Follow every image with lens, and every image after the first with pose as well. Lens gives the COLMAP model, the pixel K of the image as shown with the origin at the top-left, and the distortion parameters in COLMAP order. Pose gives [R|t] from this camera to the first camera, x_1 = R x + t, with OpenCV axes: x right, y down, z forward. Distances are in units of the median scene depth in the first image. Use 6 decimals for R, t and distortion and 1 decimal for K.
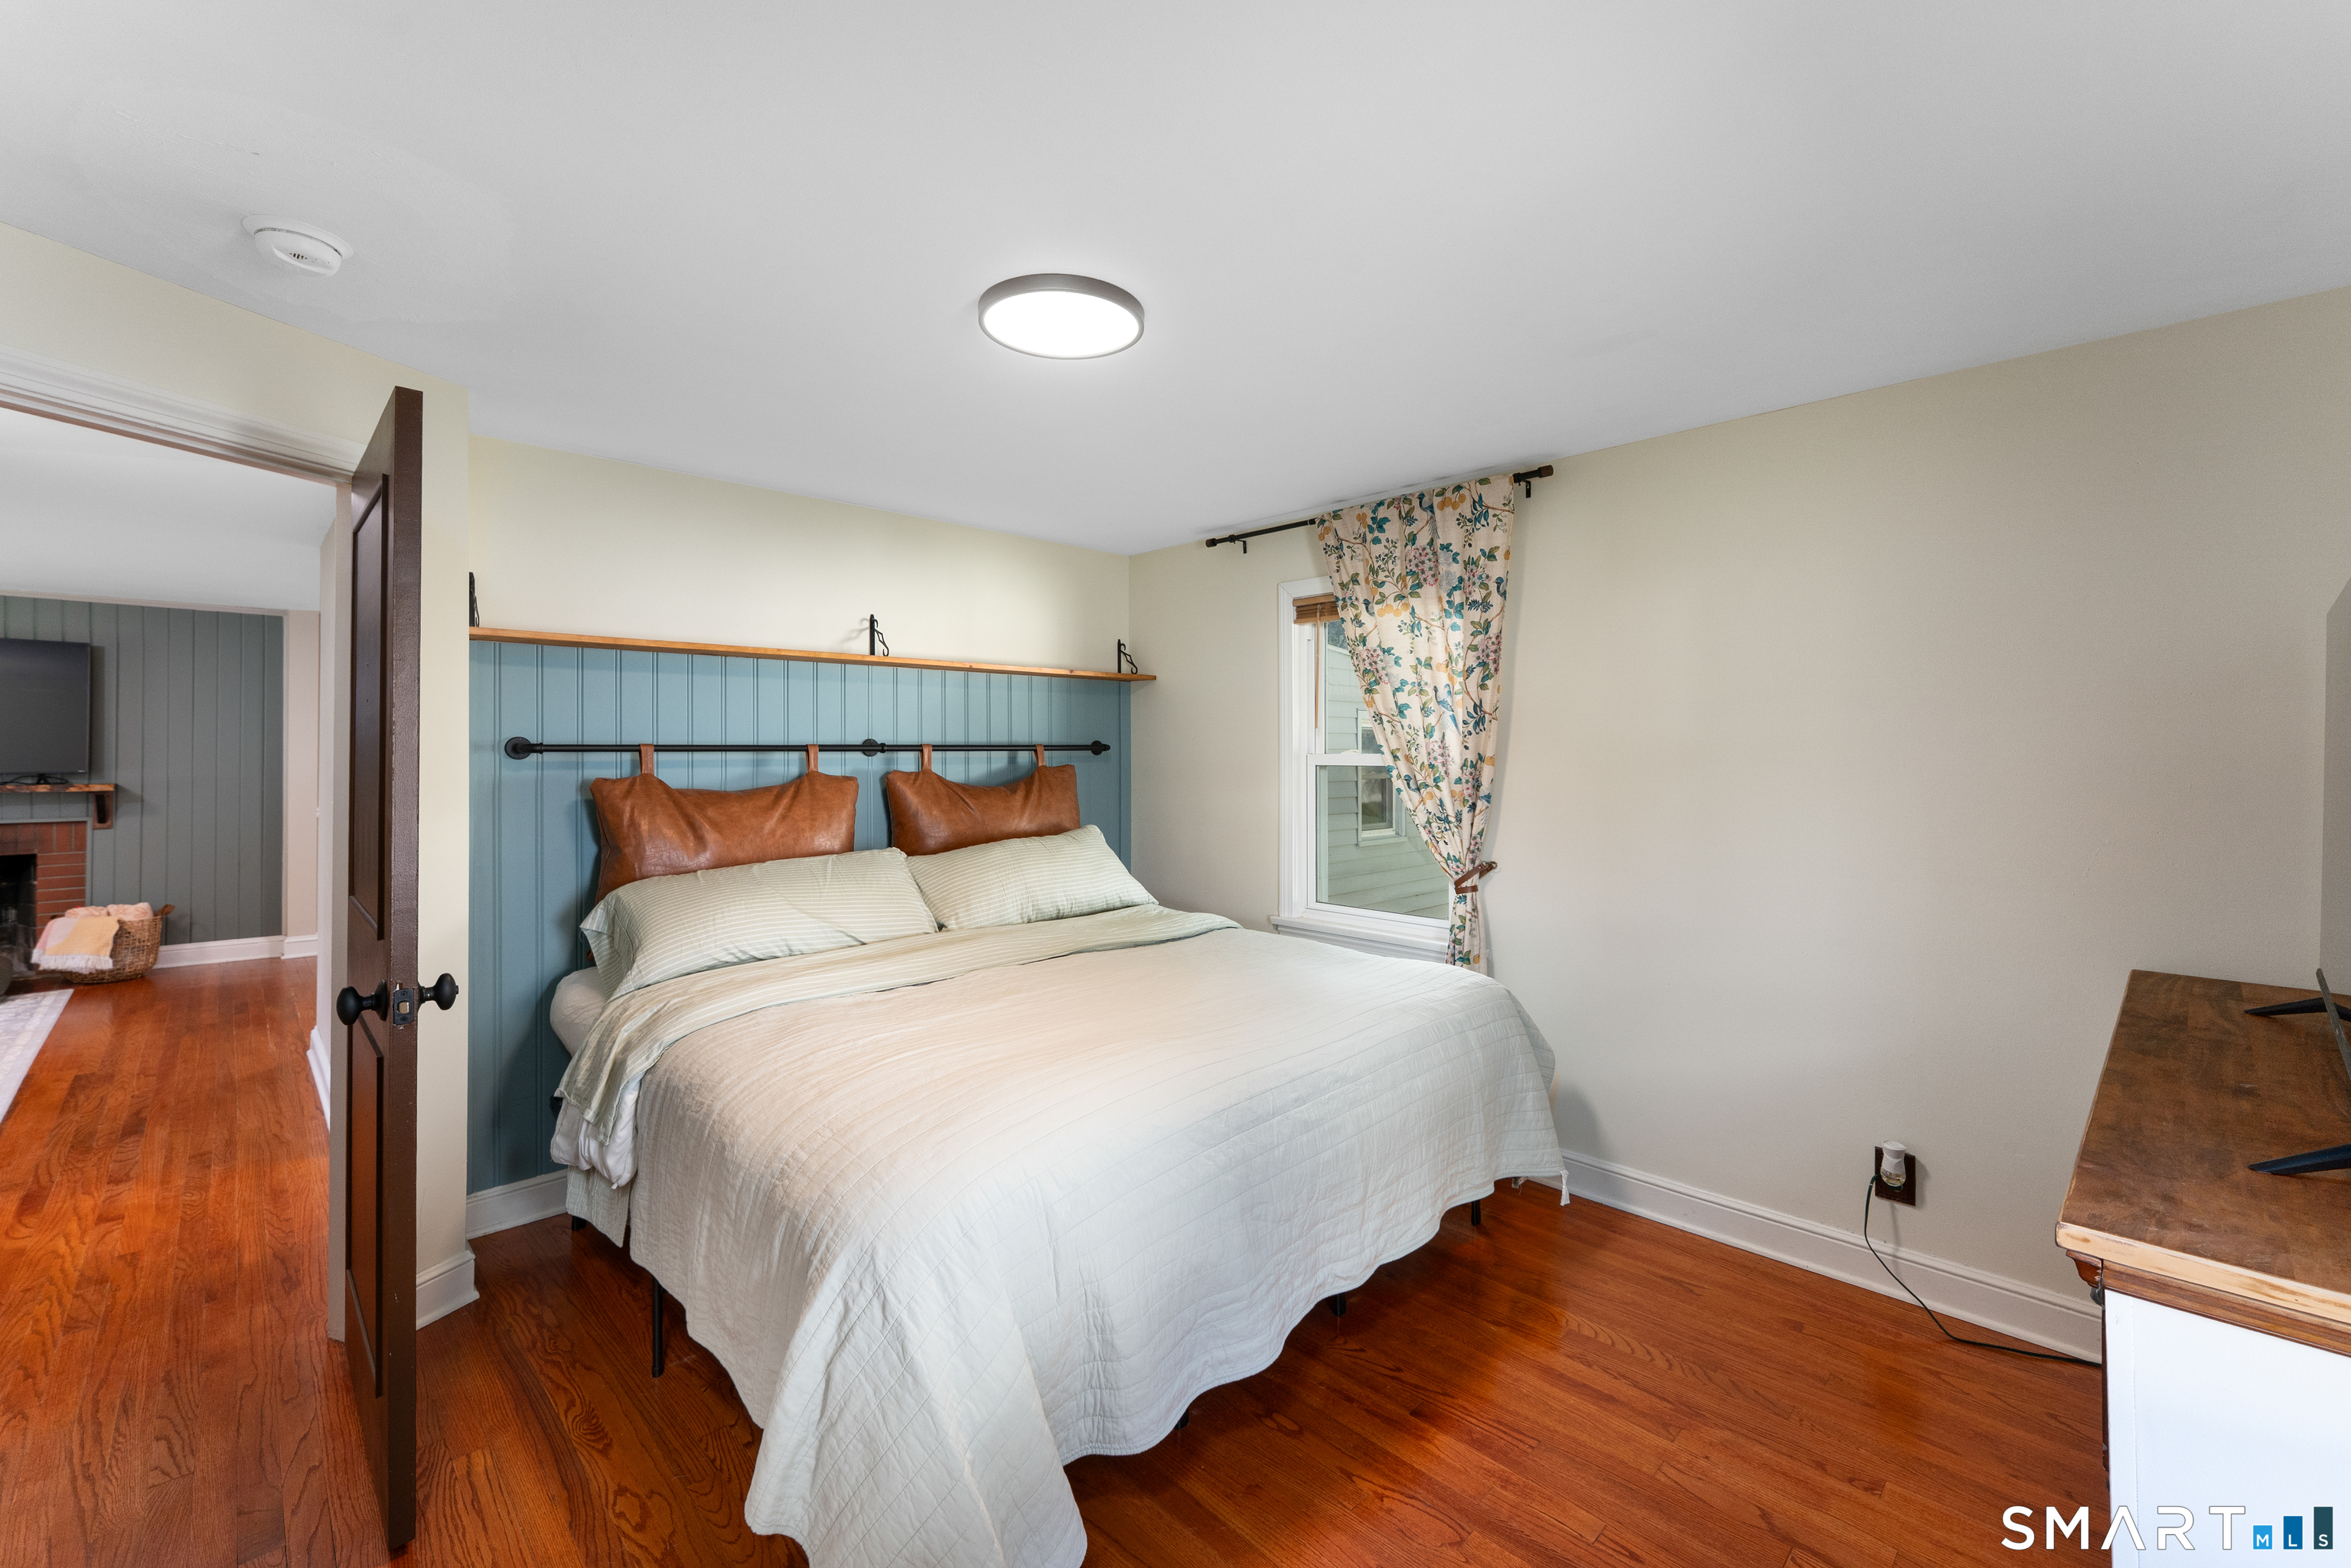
lens RADIAL K [[953.2, 0, 1158.1], [0, 953.2, 741.6], [0, 0, 1]] dist [0.000279, 0.000446]
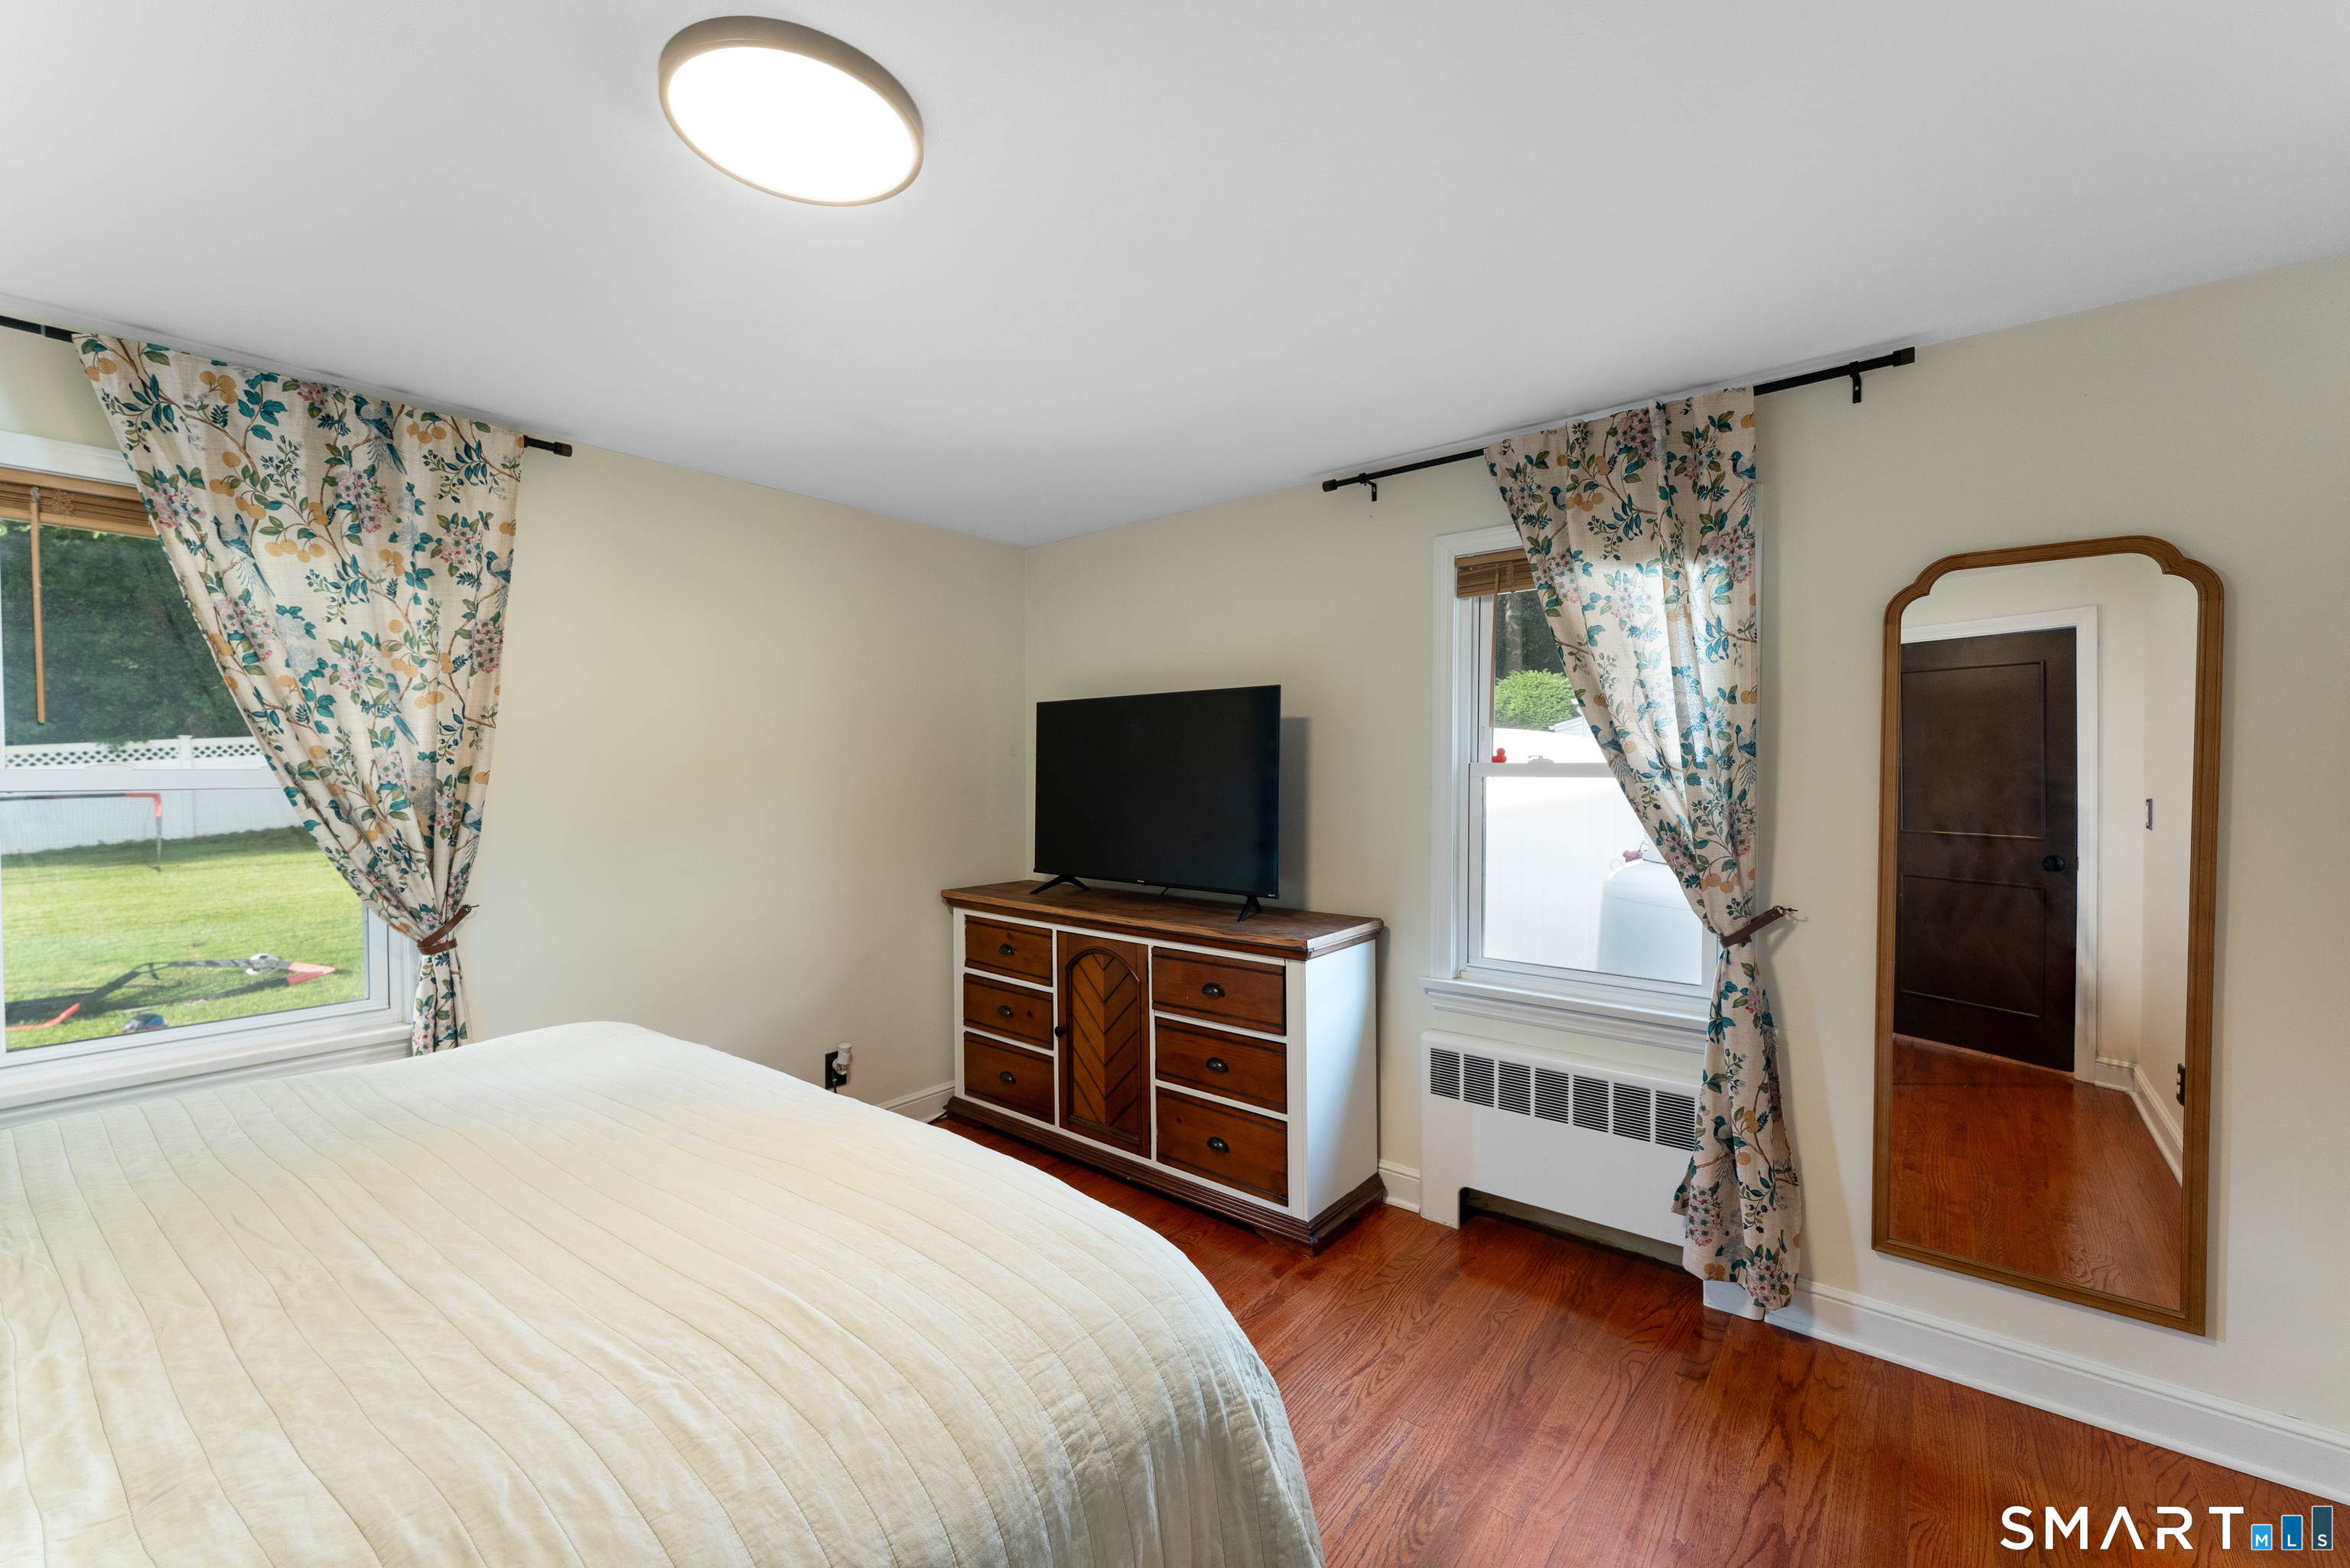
lens RADIAL K [[952.8, 0, 1161.9], [0, 952.8, 784.8], [0, 0, 1]] dist [0.000279, 0.000446]
pose [[-0.100201, -0.012136, 0.994893, -0.447168], [-0.006214, 0.999914, 0.011571, 0.011303], [-0.994948, -0.005023, -0.100268, 0.453674]]
